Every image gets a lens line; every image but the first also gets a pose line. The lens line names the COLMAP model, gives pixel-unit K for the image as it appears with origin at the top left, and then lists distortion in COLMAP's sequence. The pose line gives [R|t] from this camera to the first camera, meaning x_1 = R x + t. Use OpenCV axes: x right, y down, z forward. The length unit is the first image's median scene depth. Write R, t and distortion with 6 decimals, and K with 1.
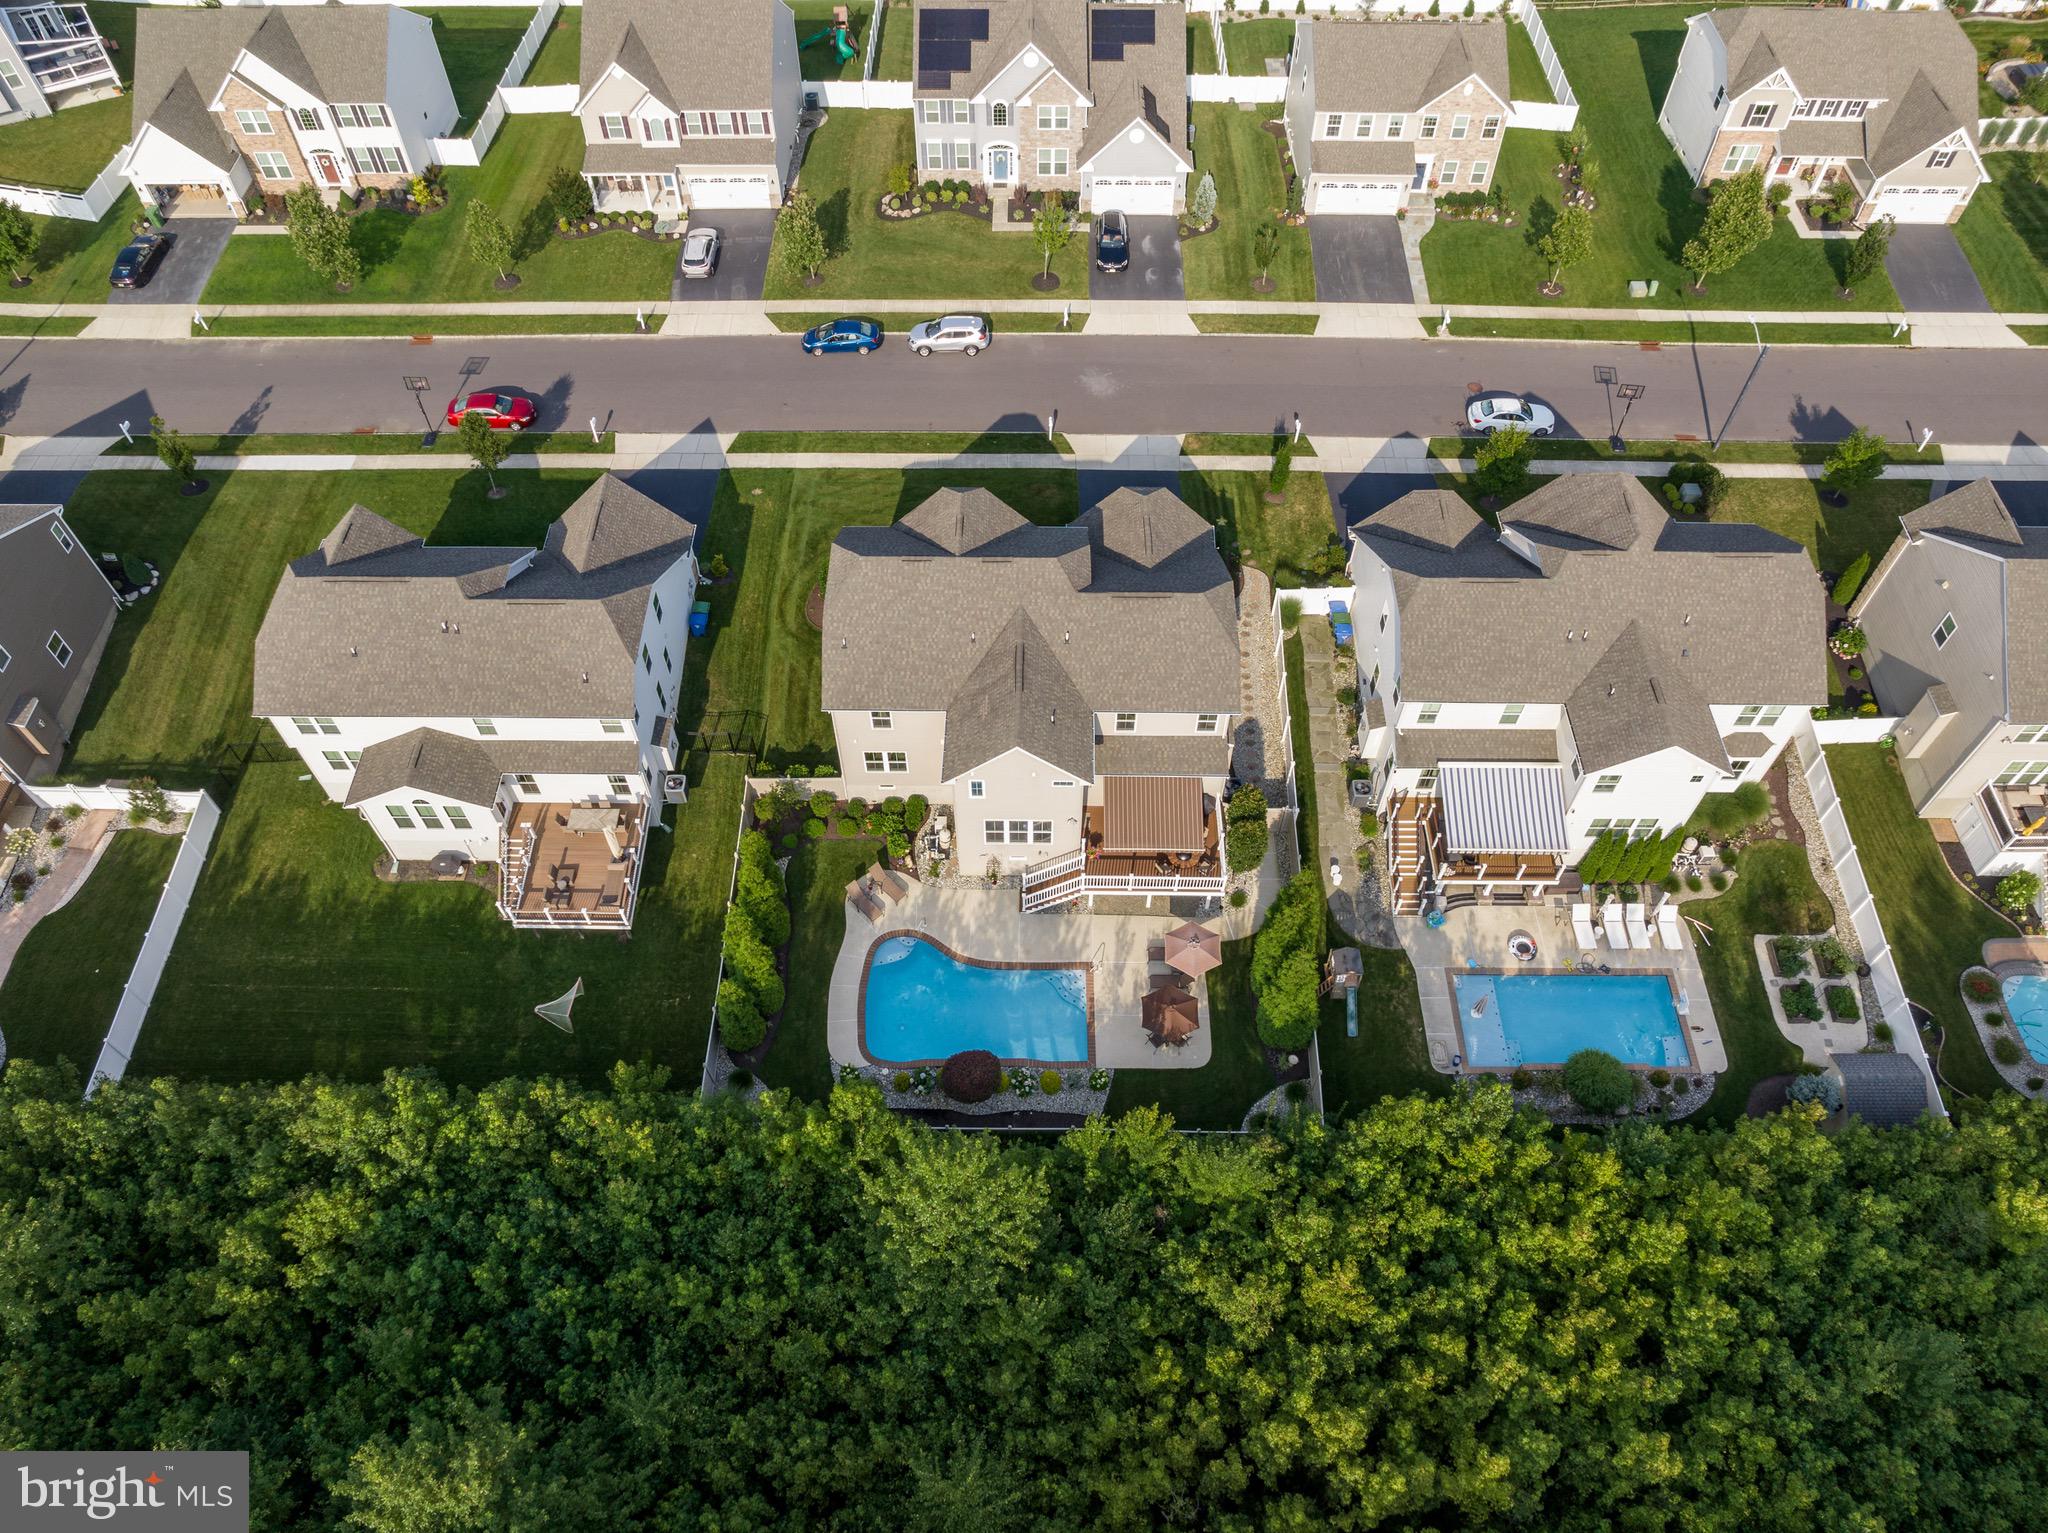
lens RADIAL K [[1435.5, 0, 1024.0], [0, 1435.5, 766.5], [0, 0, 1]] dist [-0.023053, -0.029429]
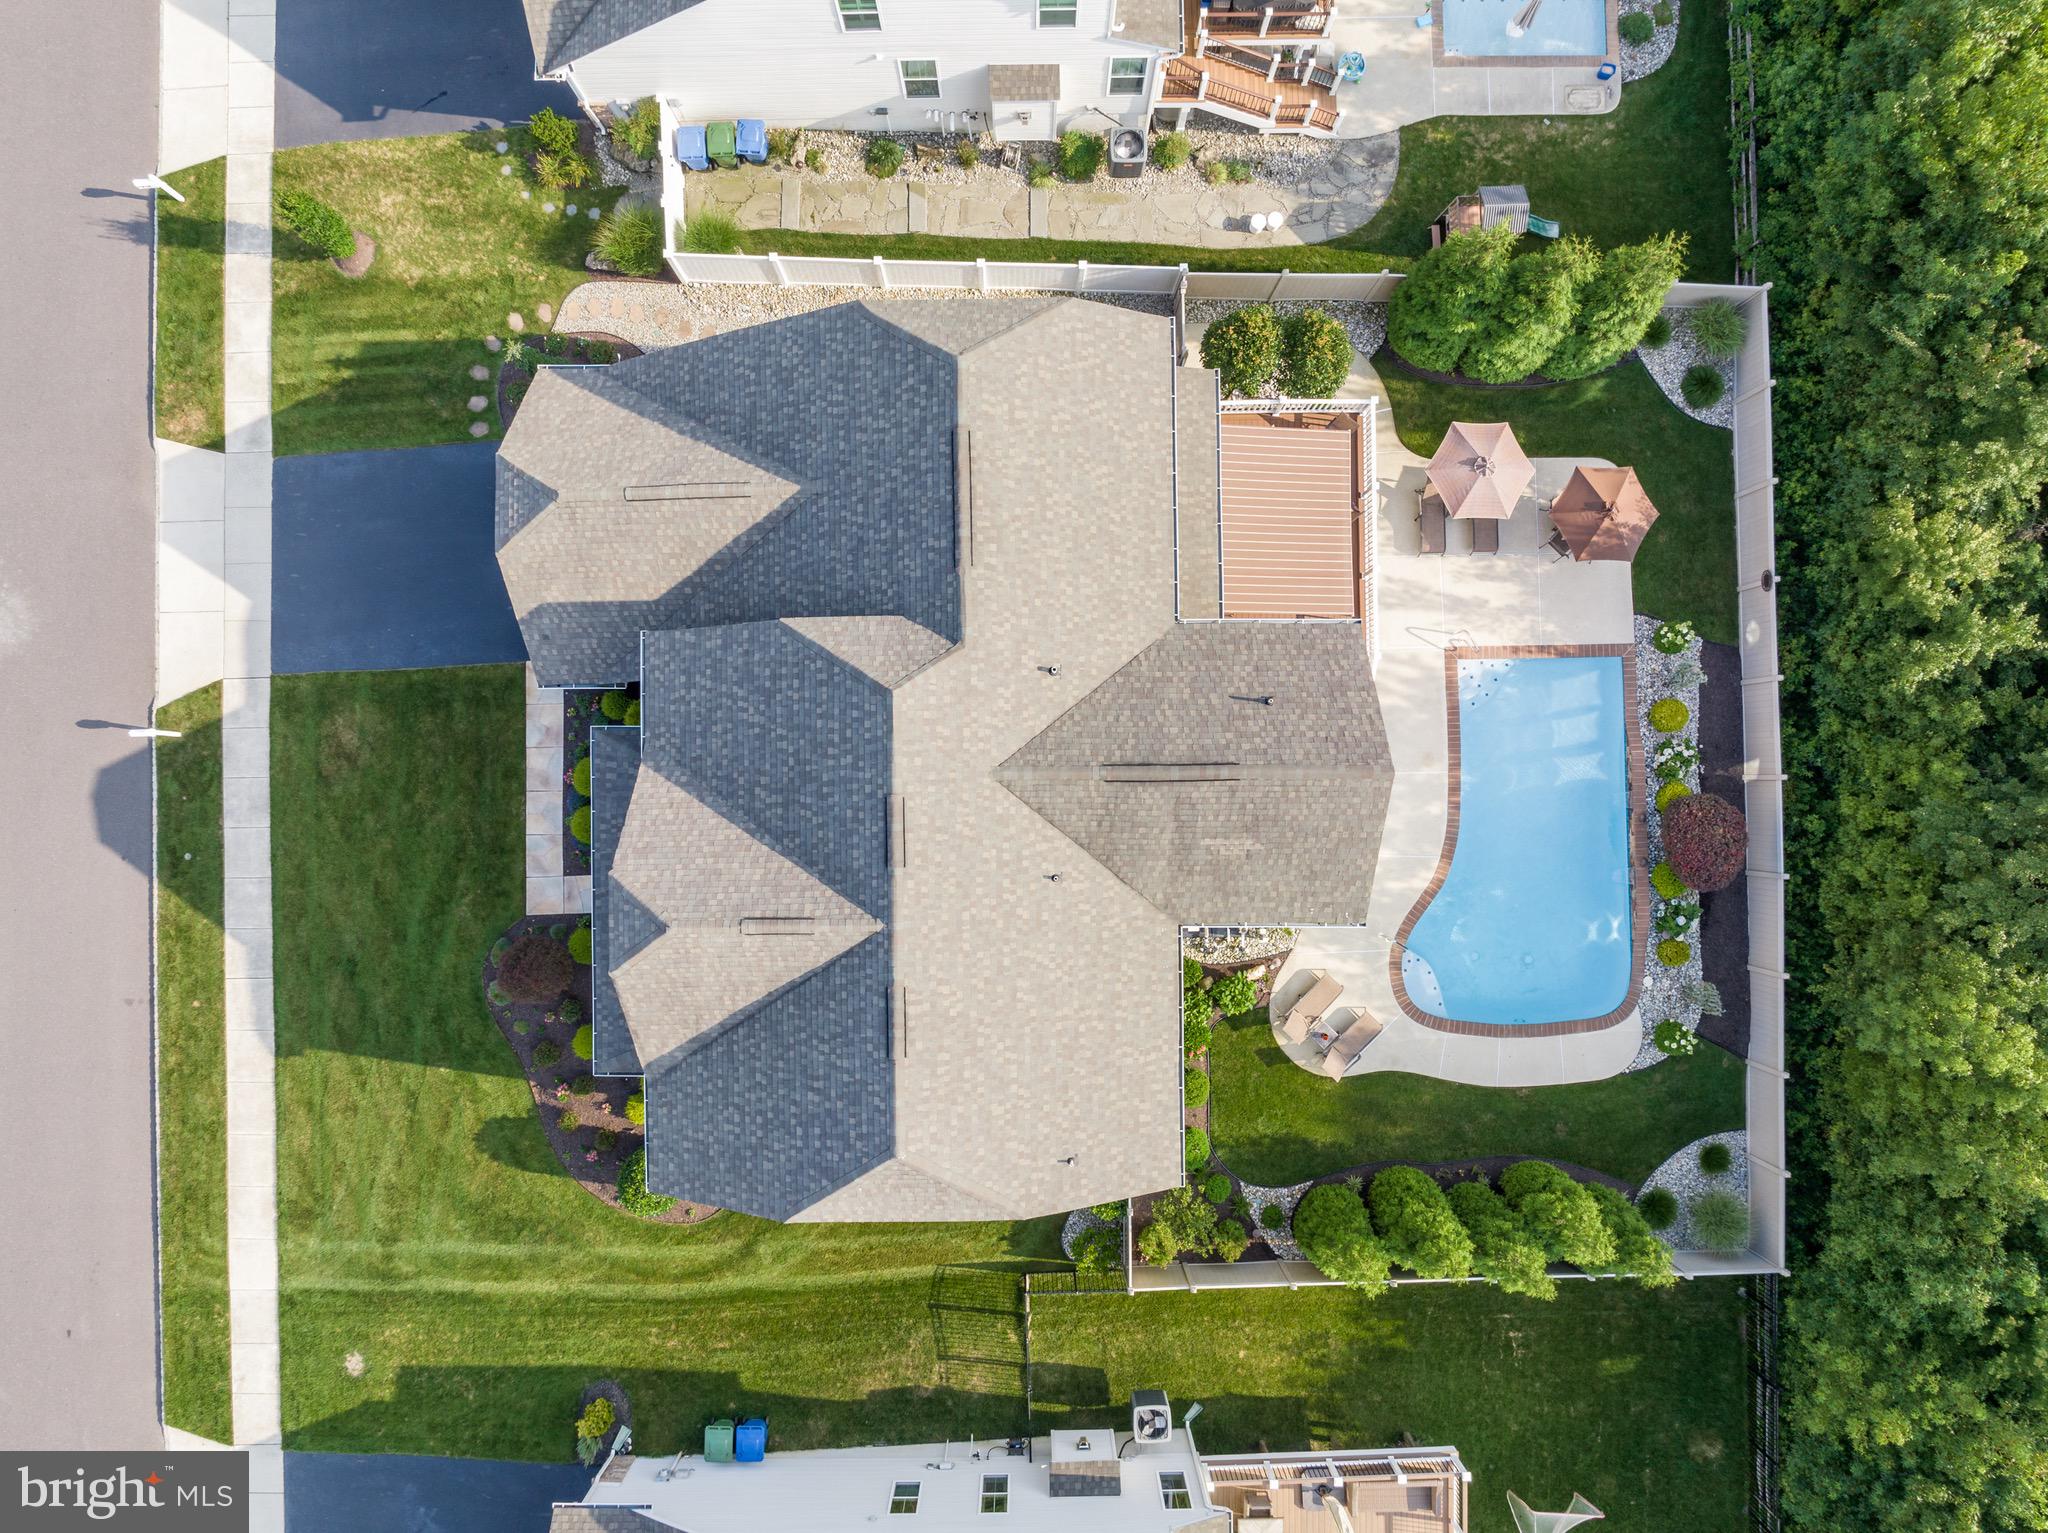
lens RADIAL K [[1439.4, 0, 1022.4], [0, 1439.4, 769.5], [0, 0, 1]] dist [-0.061028, 0.032138]
pose [[-0.023150, -0.999620, 0.014971, -0.007227], [0.812726, -0.010097, 0.582559, -0.343026], [-0.582187, 0.025653, 0.812650, 0.610240]]
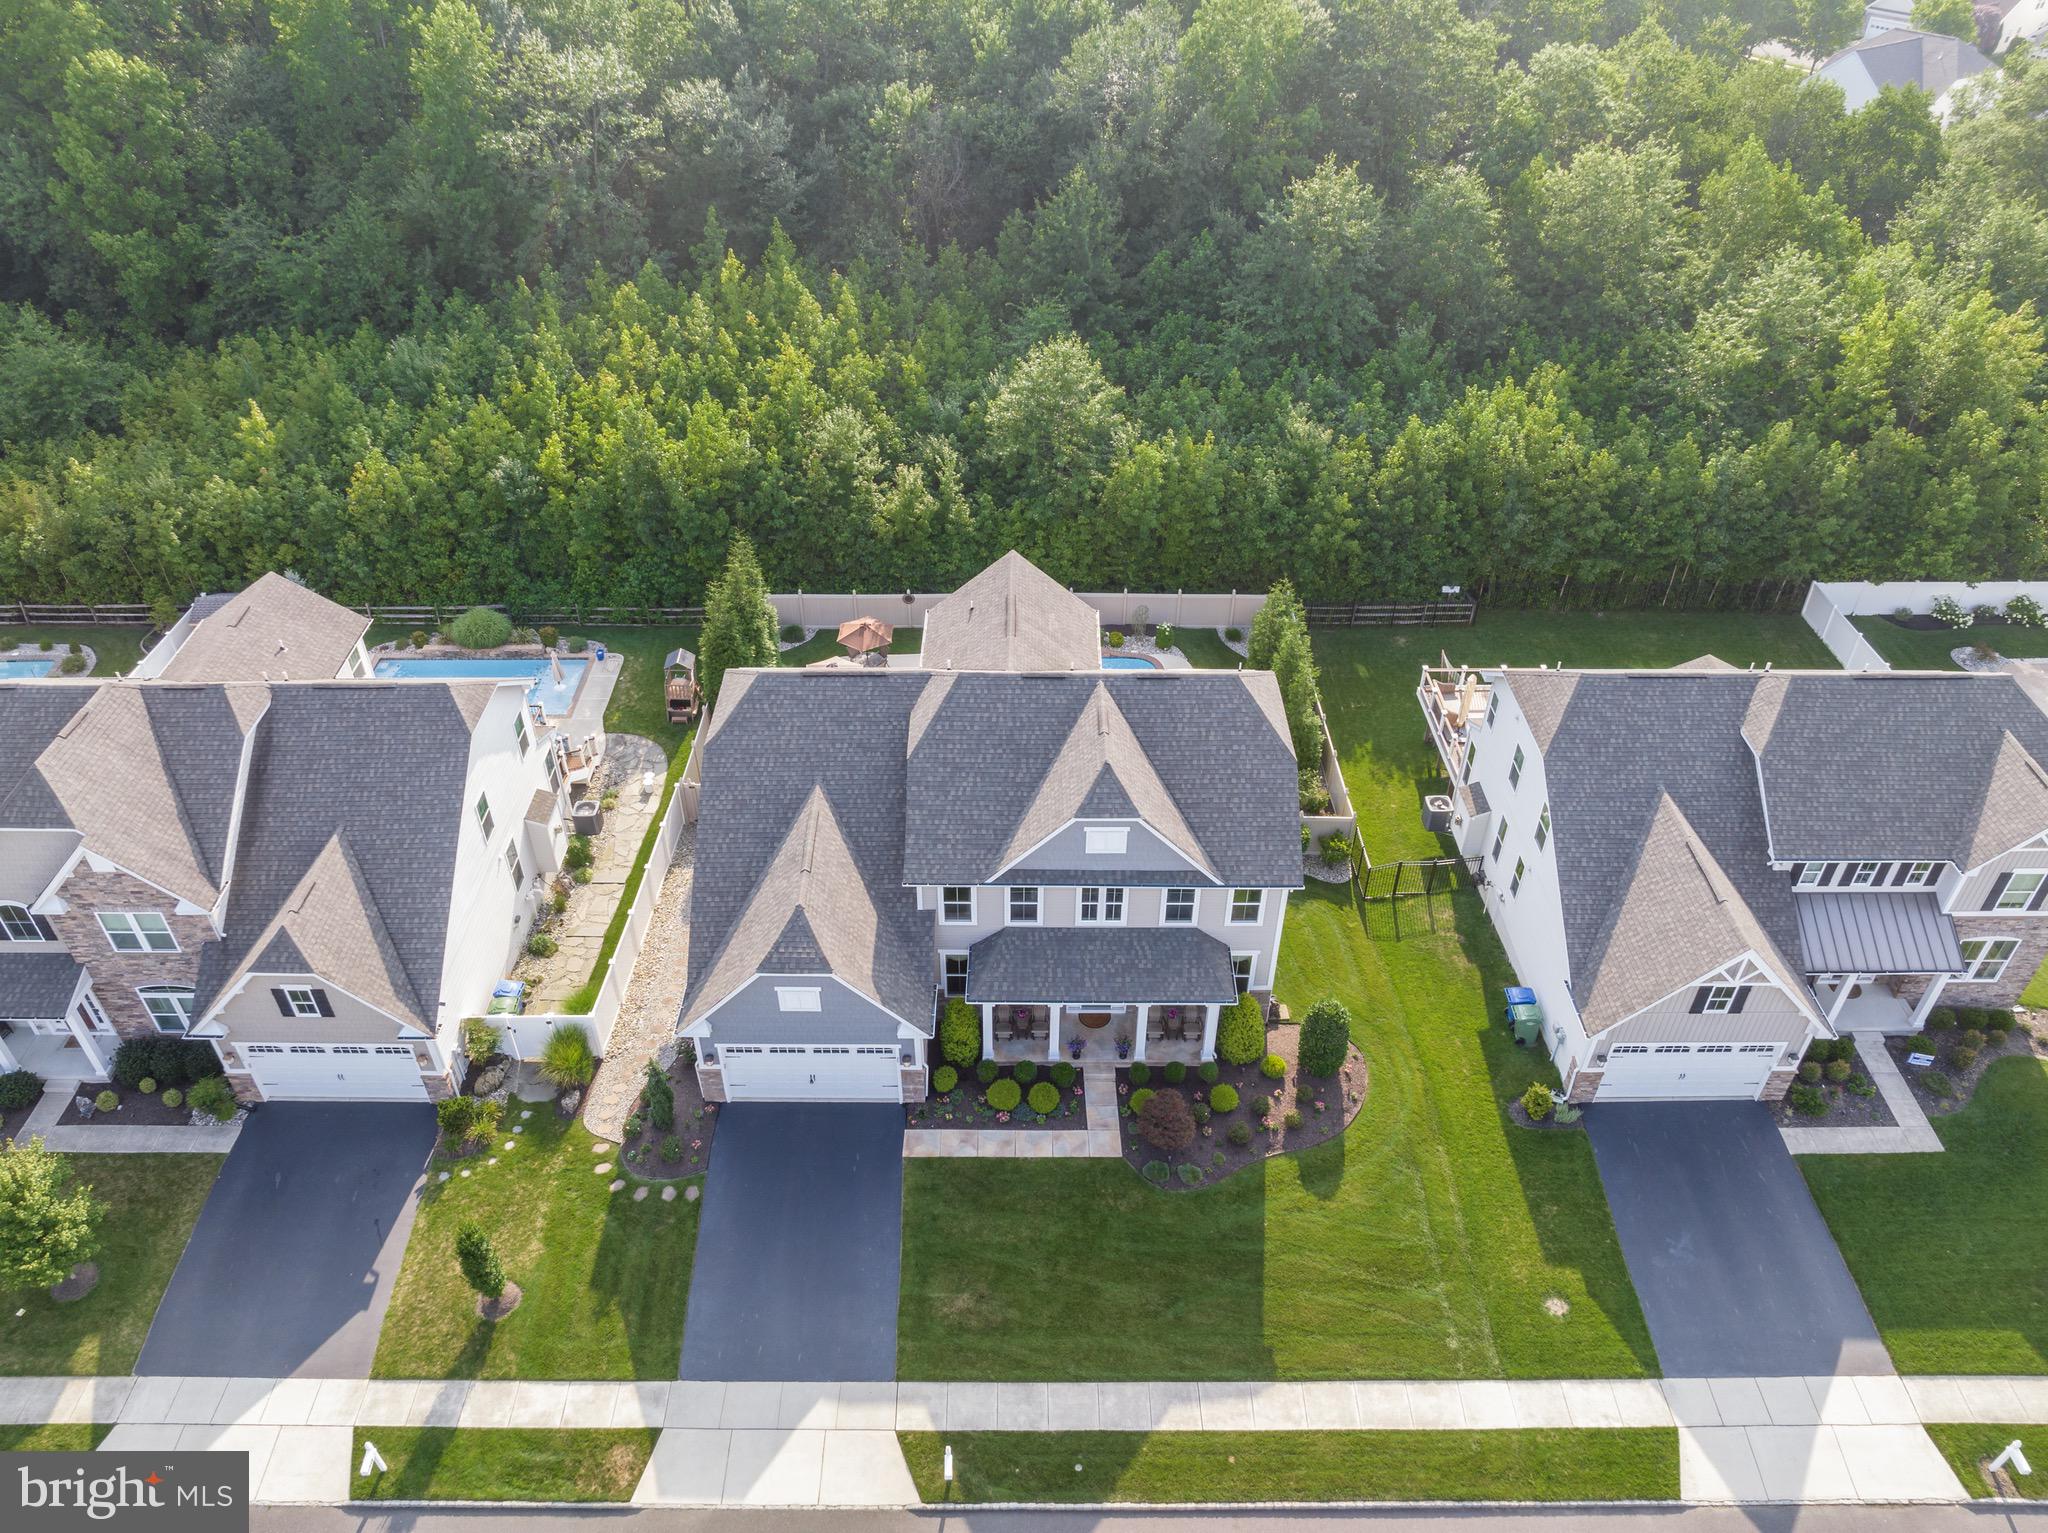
lens RADIAL K [[1441.2, 0, 1023.3], [0, 1441.2, 772.7], [0, 0, 1]] dist [-0.040574, 0.005093]
pose [[-0.999901, 0.006801, -0.012291, 0.000260], [-0.012578, -0.043888, 0.998957, -0.815355], [0.006255, 0.999013, 0.043970, 0.973843]]
